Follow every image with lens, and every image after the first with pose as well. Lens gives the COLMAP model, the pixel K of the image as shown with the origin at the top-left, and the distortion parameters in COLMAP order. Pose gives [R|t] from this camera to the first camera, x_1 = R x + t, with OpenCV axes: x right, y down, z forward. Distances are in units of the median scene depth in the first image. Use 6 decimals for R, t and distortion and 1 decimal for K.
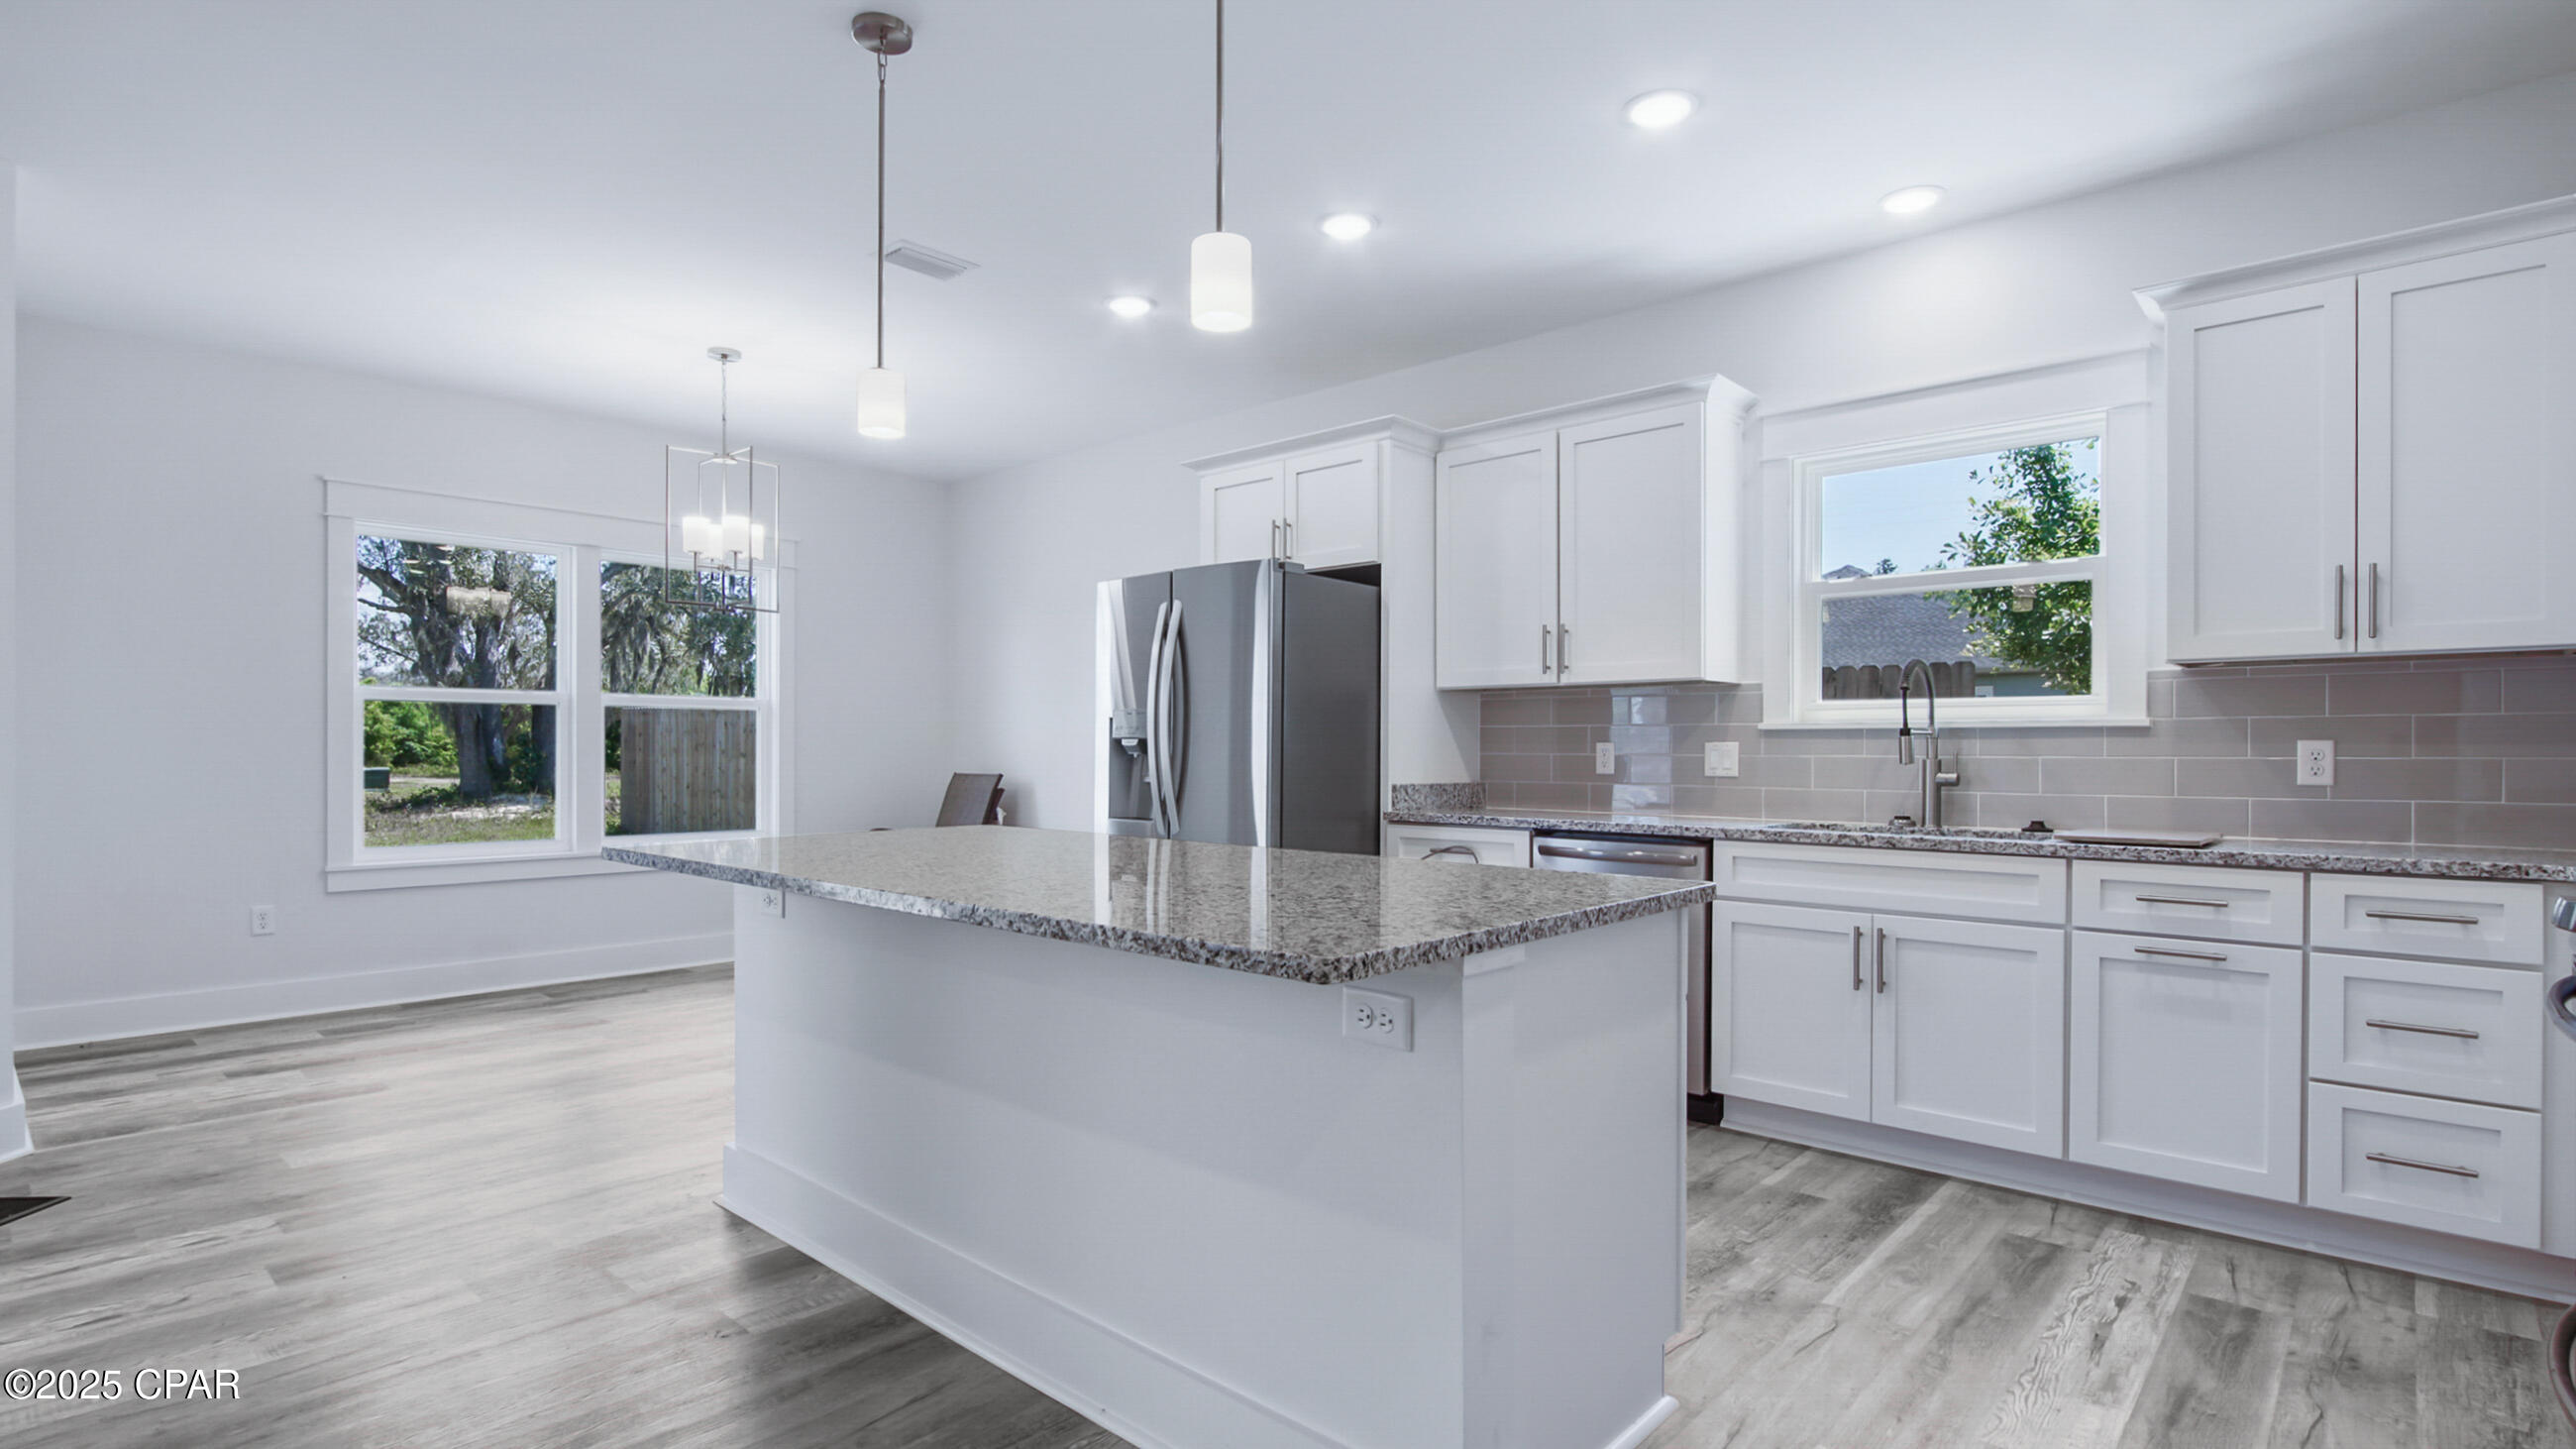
lens RADIAL K [[1240.4, 0, 1289.4], [0, 1240.4, 751.3], [0, 0, 1]] dist [0.000249, 0.000129]
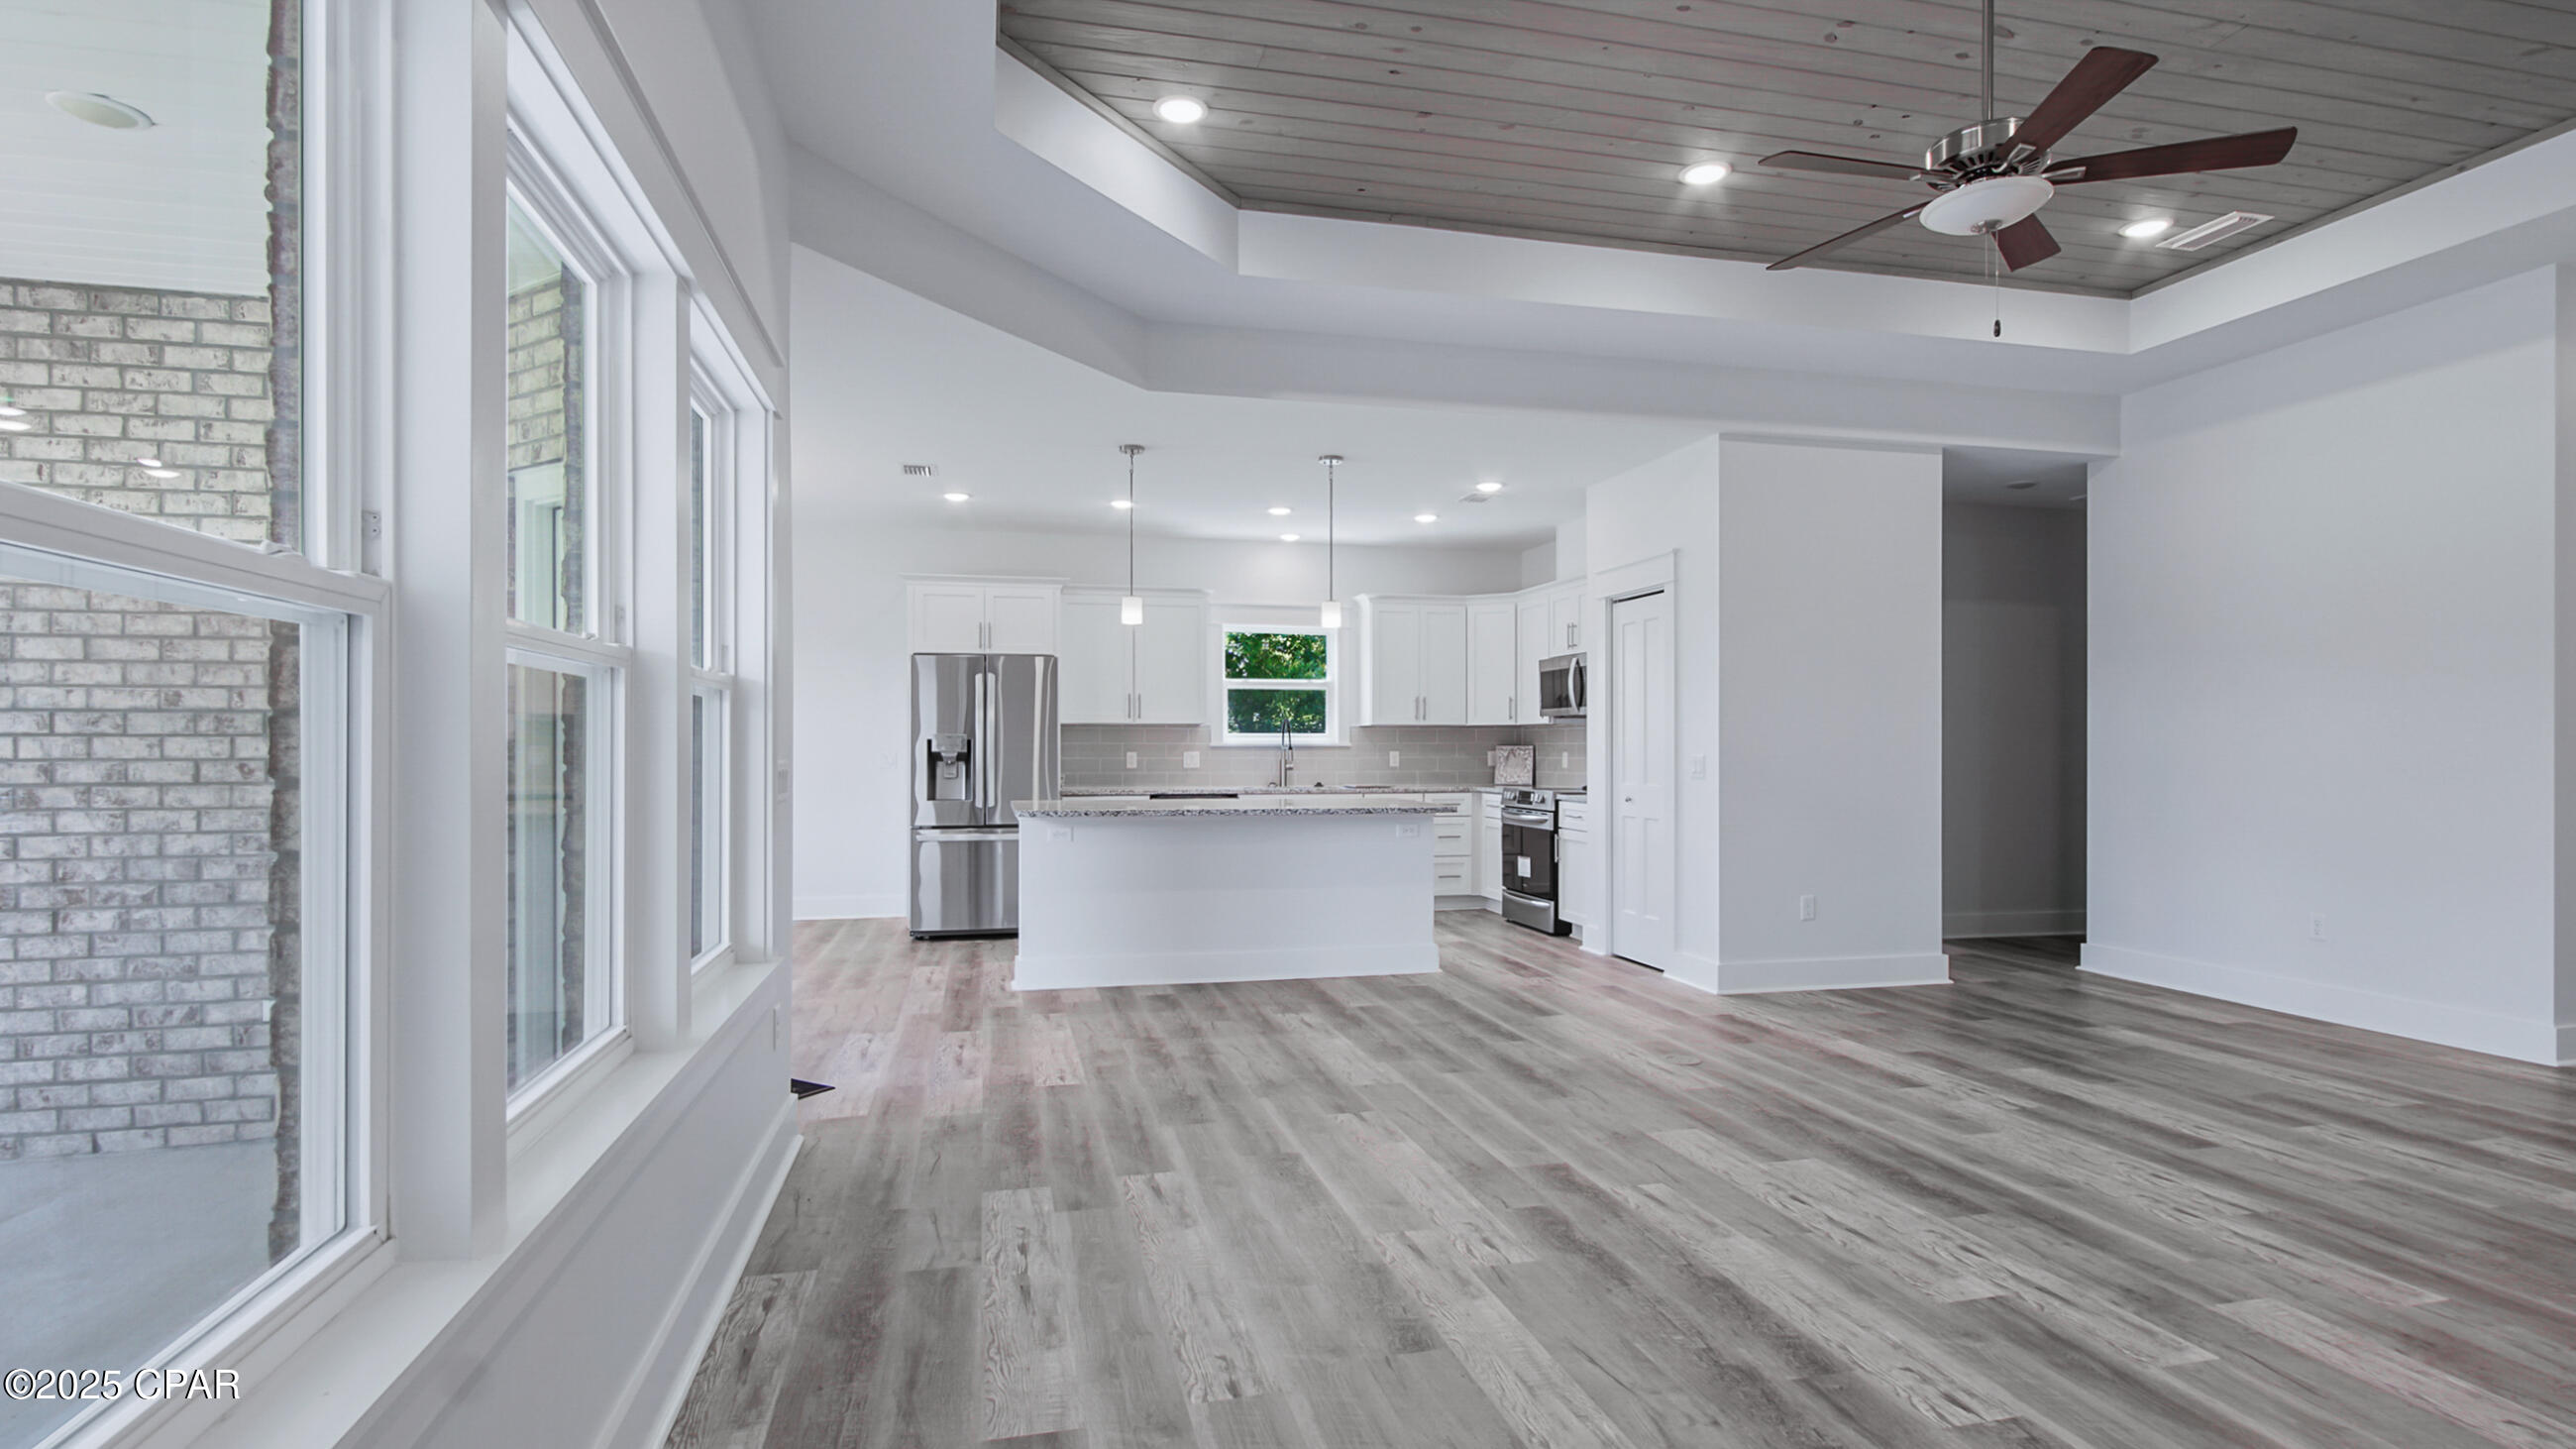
lens RADIAL K [[1240.4, 0, 1289.4], [0, 1240.4, 751.3], [0, 0, 1]] dist [0.000249, 0.000129]
pose [[0.559633, -0.007282, 0.828708, -1.502958], [0.002841, 0.999972, 0.006868, -0.025419], [-0.828736, -0.001489, 0.559638, -0.380175]]
